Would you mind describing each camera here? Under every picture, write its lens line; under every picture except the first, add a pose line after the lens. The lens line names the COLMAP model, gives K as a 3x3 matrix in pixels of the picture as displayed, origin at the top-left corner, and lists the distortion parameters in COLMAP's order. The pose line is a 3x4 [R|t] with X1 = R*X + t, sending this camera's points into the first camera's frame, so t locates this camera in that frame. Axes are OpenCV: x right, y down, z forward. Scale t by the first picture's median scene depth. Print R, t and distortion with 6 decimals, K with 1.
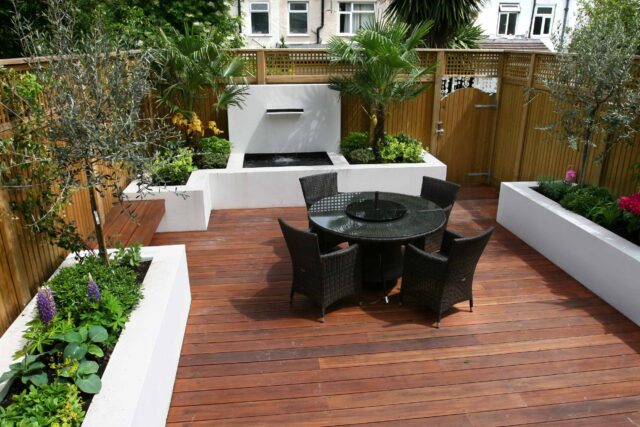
lens RADIAL K [[491.3, 0, 320.0], [0, 491.3, 213.5], [0, 0, 1]] dist [-0.006693, -0.001650]
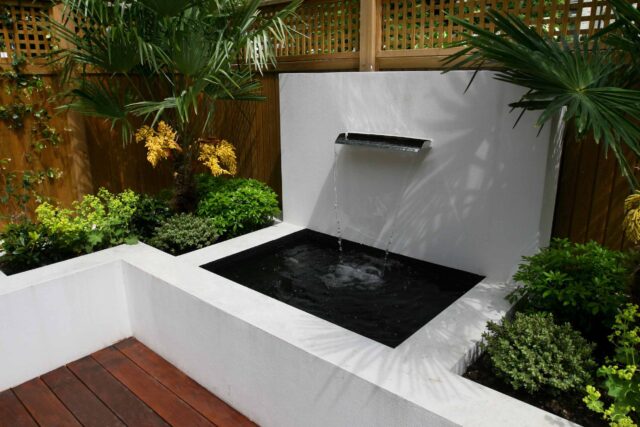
lens RADIAL K [[480.1, 0, 320.0], [0, 480.1, 213.5], [0, 0, 1]] dist [-0.030098, 0.008281]
pose [[0.660756, 0.200489, -0.723330, 0.185863], [-0.240996, 0.969312, 0.048521, -0.178980], [0.710861, 0.142259, 0.688796, 0.802293]]
